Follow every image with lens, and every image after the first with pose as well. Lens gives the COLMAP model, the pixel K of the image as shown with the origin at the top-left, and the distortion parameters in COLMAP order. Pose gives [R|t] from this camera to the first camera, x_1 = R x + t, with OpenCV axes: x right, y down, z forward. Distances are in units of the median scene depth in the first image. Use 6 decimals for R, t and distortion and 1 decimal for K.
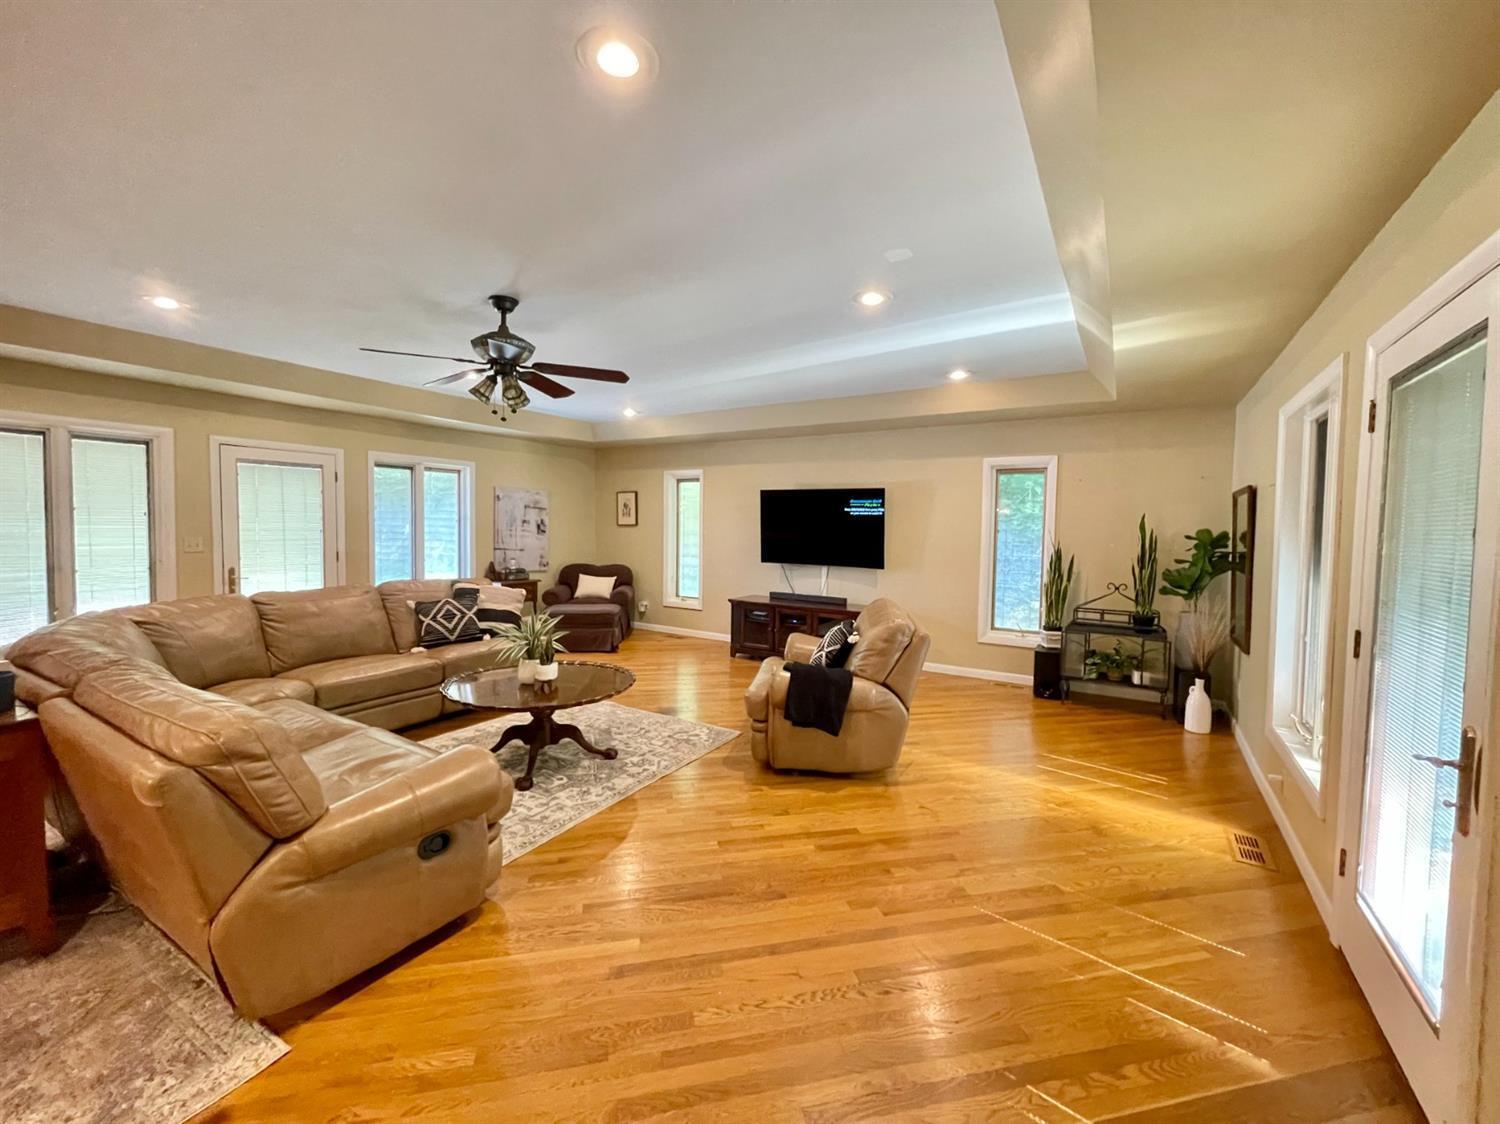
lens RADIAL K [[620.1, 0, 753.1], [0, 620.1, 552.6], [0, 0, 1]] dist [-0.000833, 0.000289]
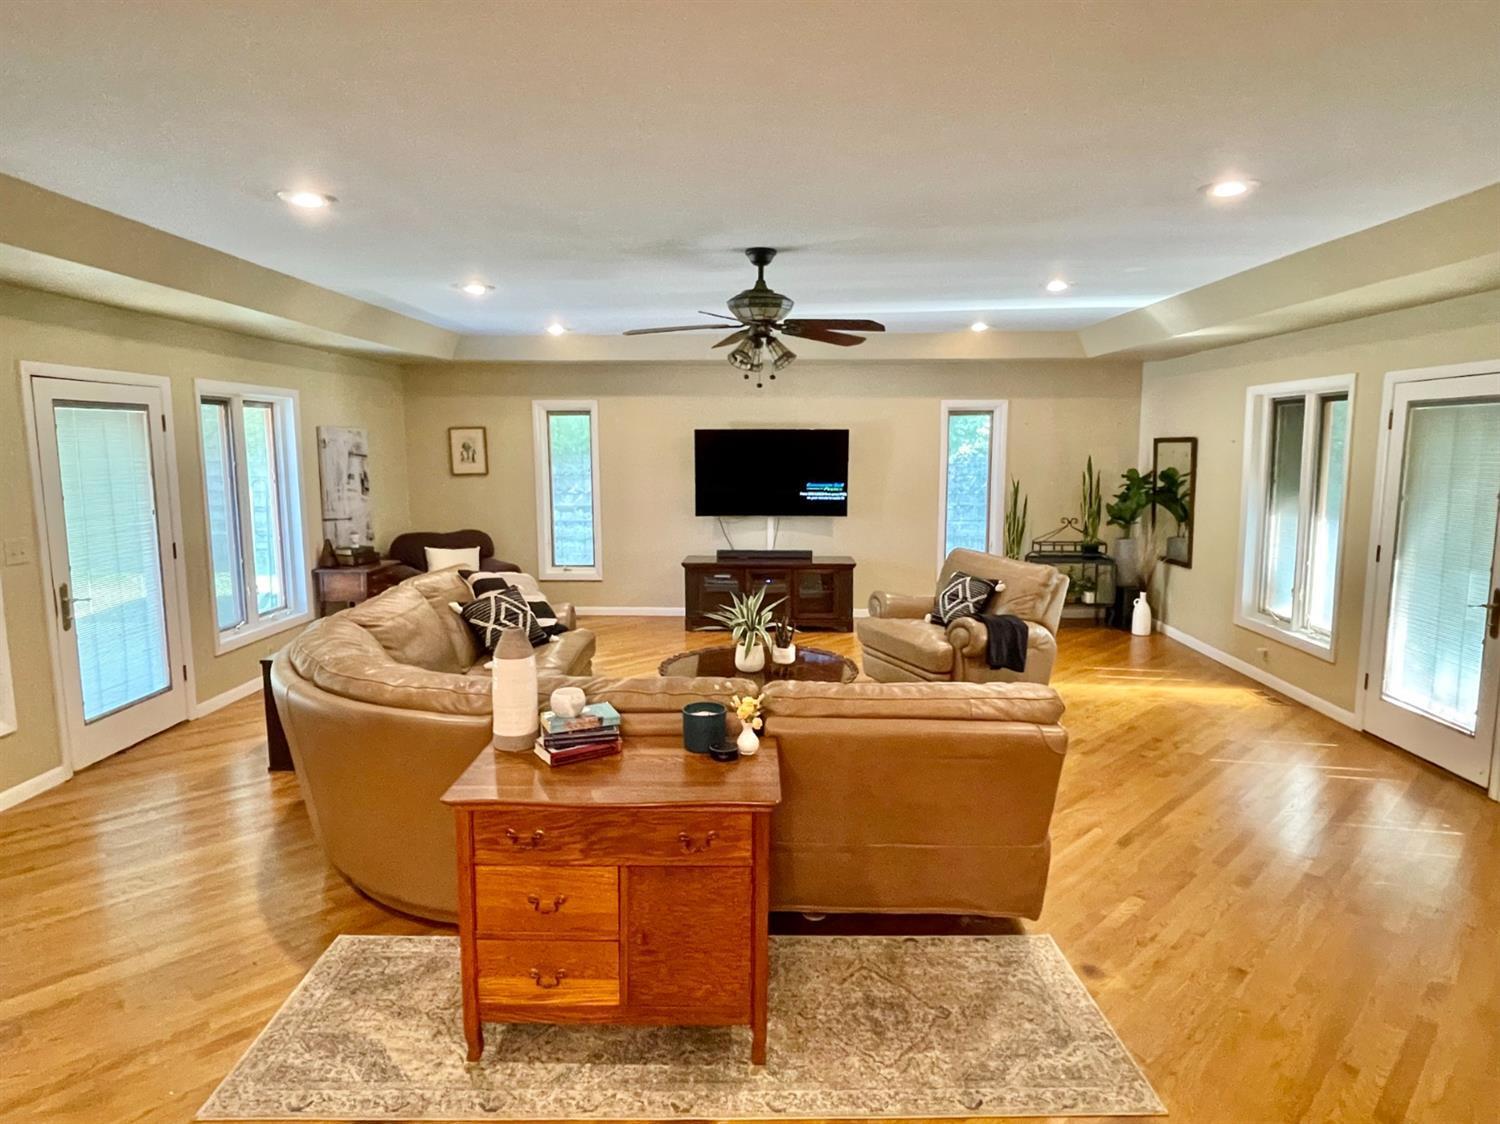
lens RADIAL K [[869.1, 0, 749.2], [0, 869.1, 553.6], [0, 0, 1]] dist [0.000599, 0.000186]
pose [[0.854590, -0.084188, 0.512433, -0.910369], [0.038107, 0.994278, 0.099800, -0.082522], [-0.517903, -0.065761, 0.852908, -0.073419]]
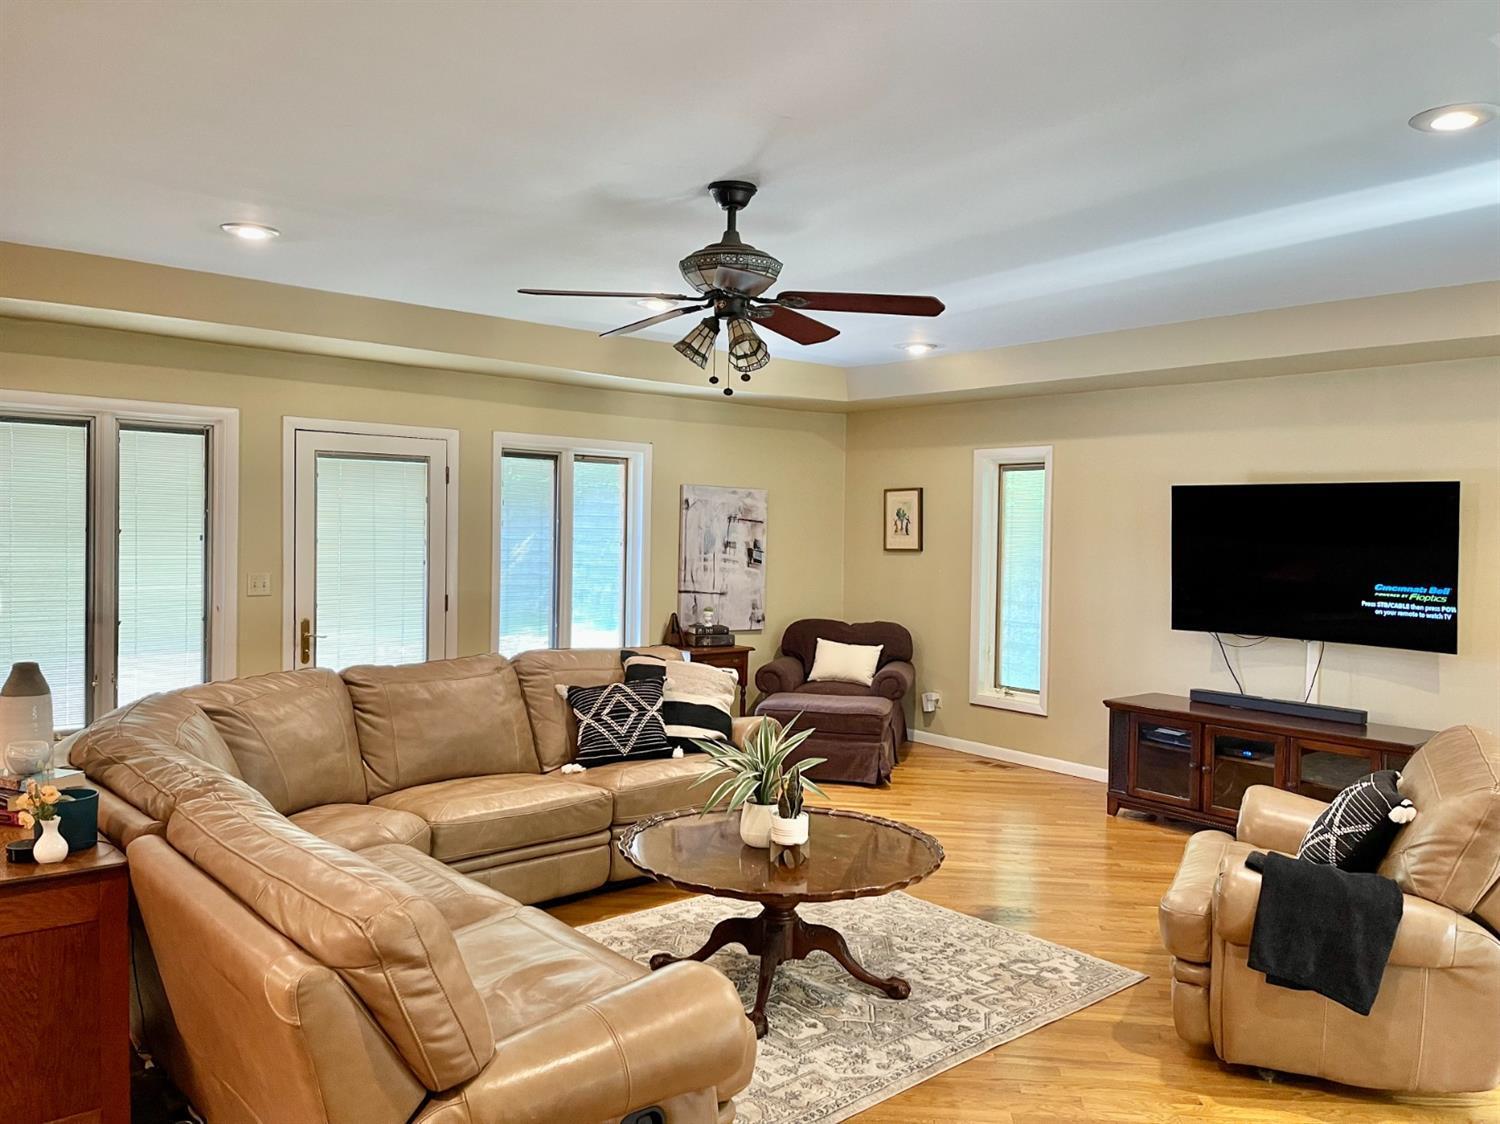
lens RADIAL K [[1162.8, 0, 750.0], [0, 1162.8, 562.0], [0, 0, 1]] dist [0.089291, -0.121180]
pose [[0.952361, 0.010002, -0.304807, -0.038583], [-0.015688, 0.999746, -0.016210, -0.030771], [0.304568, 0.020220, 0.952276, -0.032206]]
